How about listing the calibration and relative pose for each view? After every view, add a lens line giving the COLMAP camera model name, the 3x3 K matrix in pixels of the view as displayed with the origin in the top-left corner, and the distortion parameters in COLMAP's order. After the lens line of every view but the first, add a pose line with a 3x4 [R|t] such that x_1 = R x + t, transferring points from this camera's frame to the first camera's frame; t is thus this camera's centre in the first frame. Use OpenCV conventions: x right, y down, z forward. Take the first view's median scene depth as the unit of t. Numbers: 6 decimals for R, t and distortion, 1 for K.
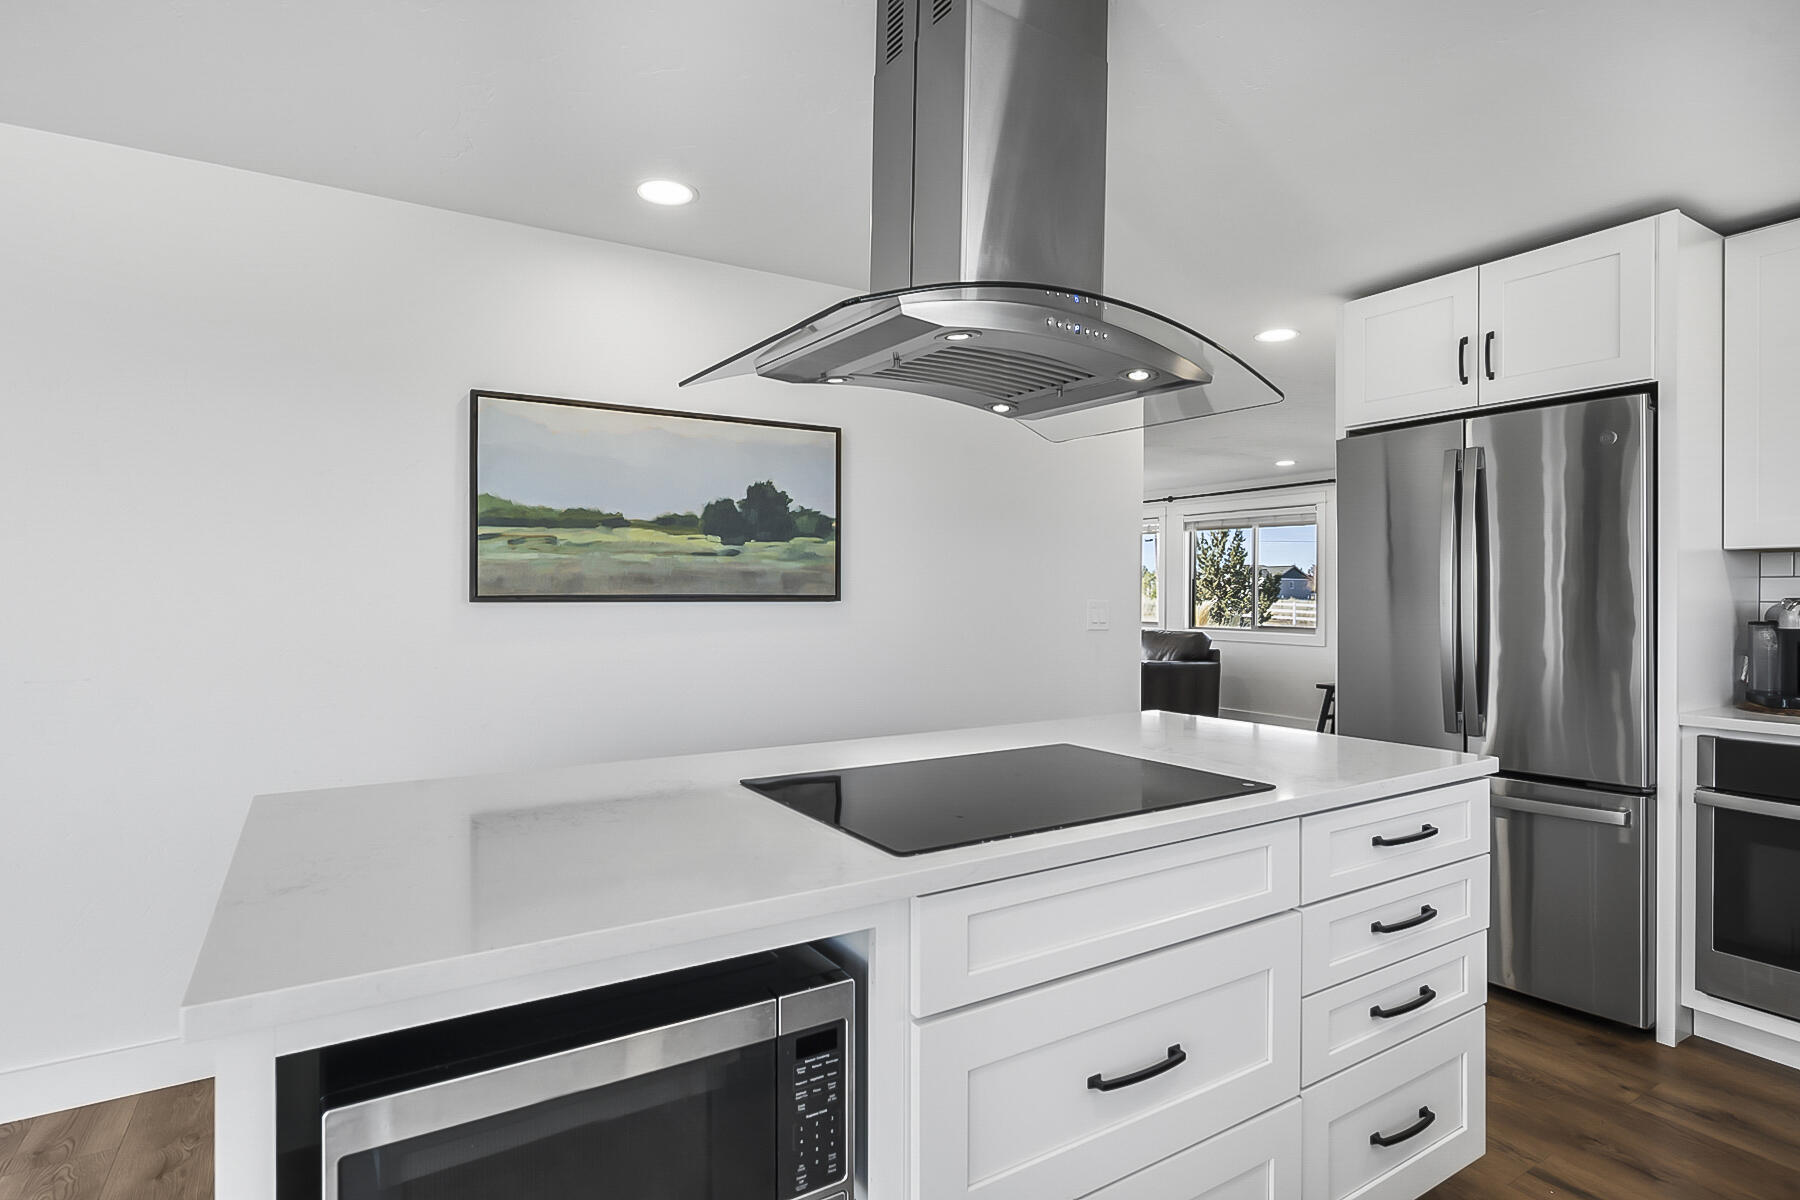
lens RADIAL K [[918.9, 0, 896.2], [0, 918.9, 597.4], [0, 0, 1]] dist [-0.021078, 0.010841]
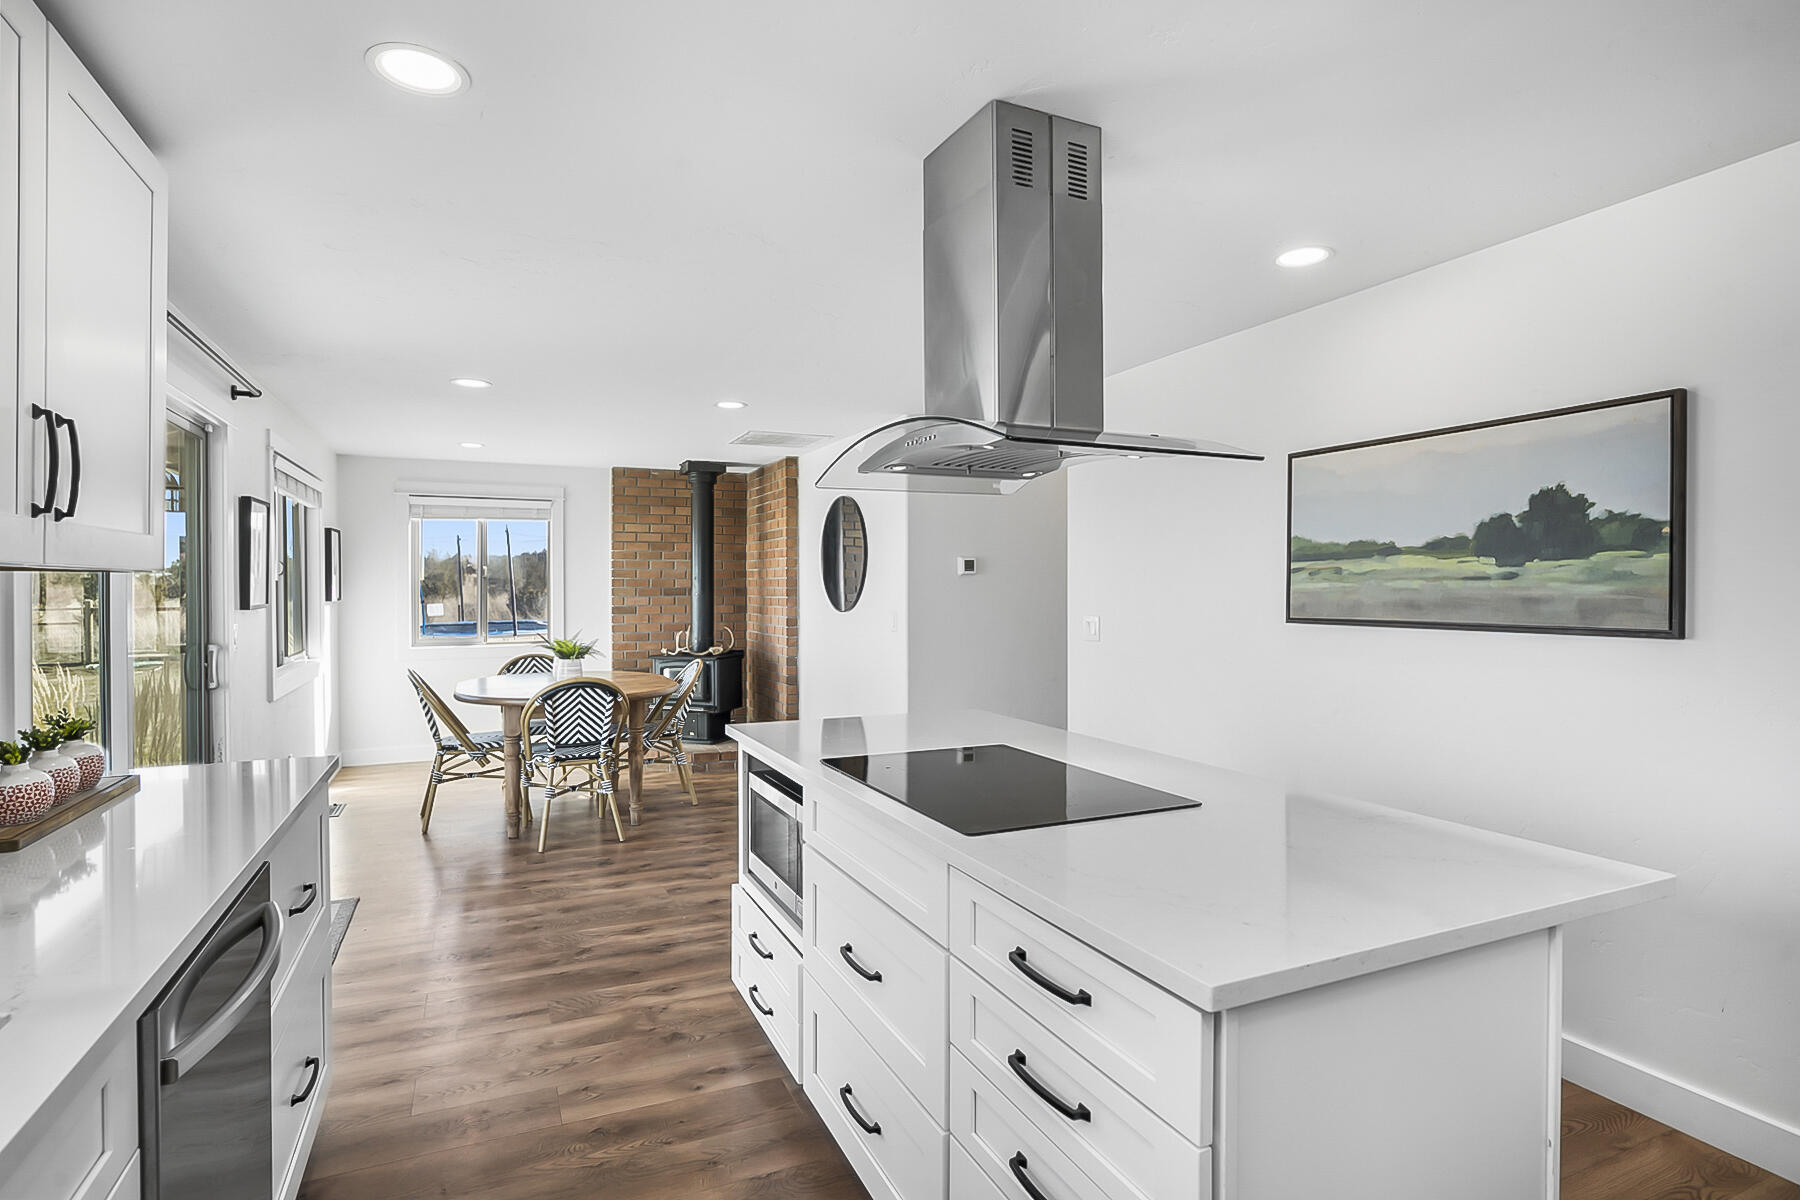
lens RADIAL K [[918.9, 0, 895.7], [0, 918.9, 585.4], [0, 0, 1]] dist [-0.021078, 0.010841]
pose [[-0.118820, -0.000700, -0.992916, 0.754022], [0.003661, 0.999993, -0.001143, -0.041522], [0.992909, -0.003771, -0.118816, 0.540791]]
